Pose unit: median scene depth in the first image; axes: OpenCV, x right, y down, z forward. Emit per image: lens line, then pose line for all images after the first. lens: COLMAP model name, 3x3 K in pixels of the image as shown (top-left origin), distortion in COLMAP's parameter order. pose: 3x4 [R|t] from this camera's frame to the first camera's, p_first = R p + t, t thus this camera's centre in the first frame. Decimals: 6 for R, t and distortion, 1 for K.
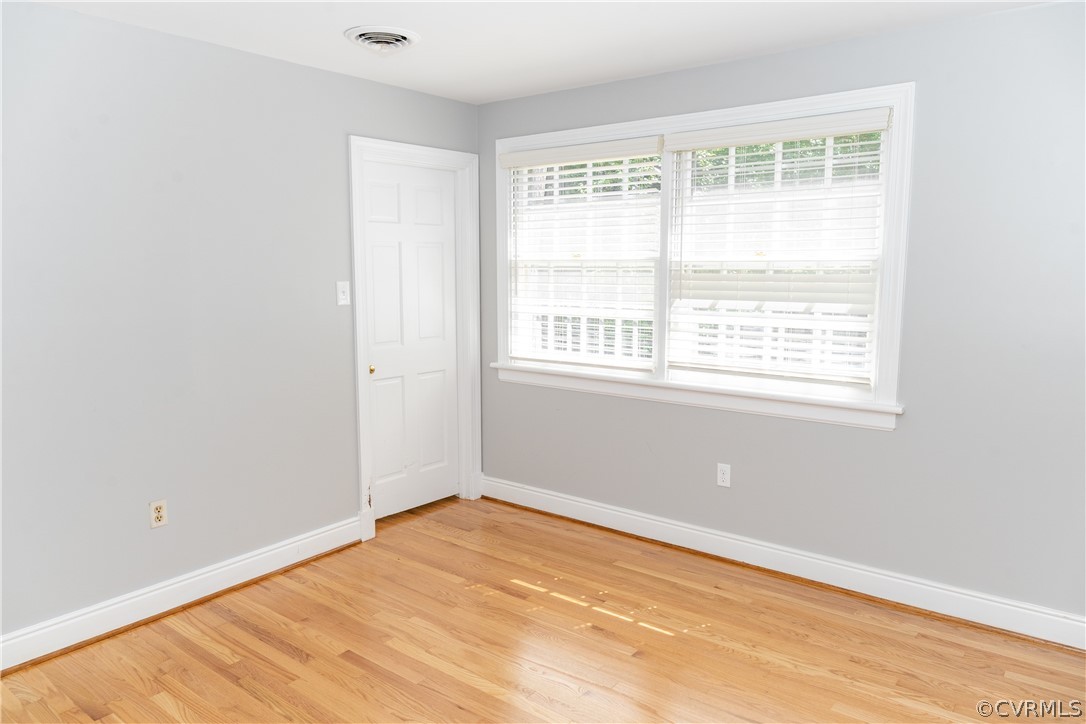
lens RADIAL K [[741.5, 0, 543.0], [0, 741.5, 362.0], [0, 0, 1]] dist [-0.001982, -0.003704]
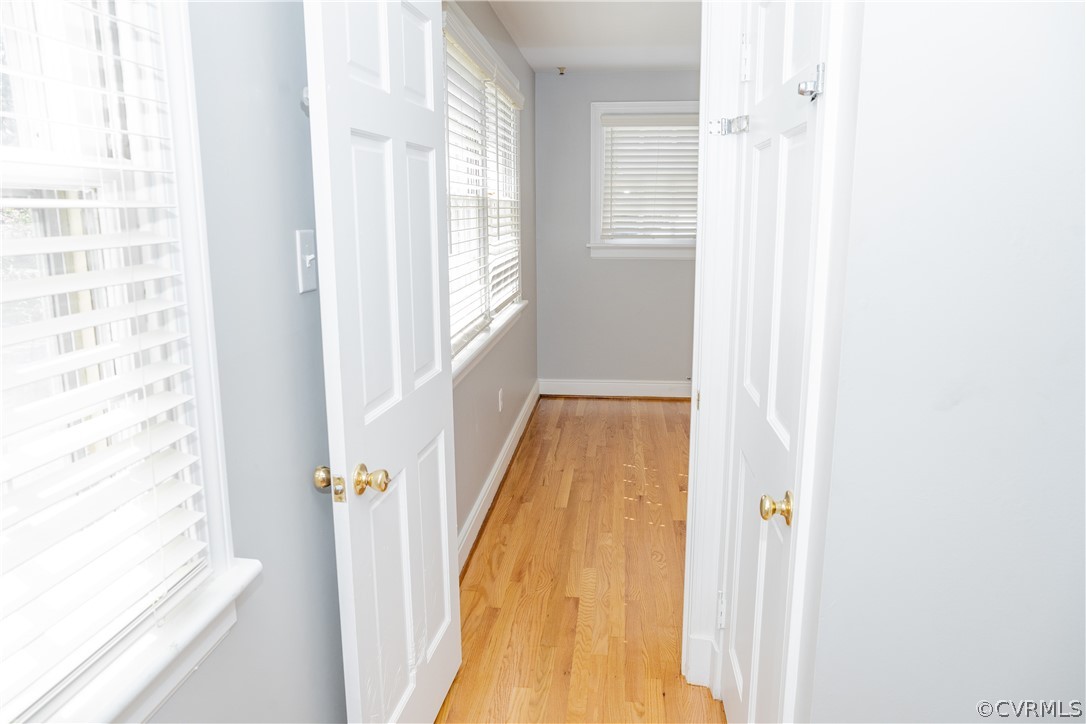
lens RADIAL K [[751.5, 0, 538.9], [0, 751.5, 358.3], [0, 0, 1]] dist [-0.078432, 0.089069]
pose [[-0.527723, -0.166607, 0.832917, -0.879002], [0.114452, 0.957686, 0.264079, -0.241243], [-0.841671, 0.234689, -0.486325, 1.881080]]
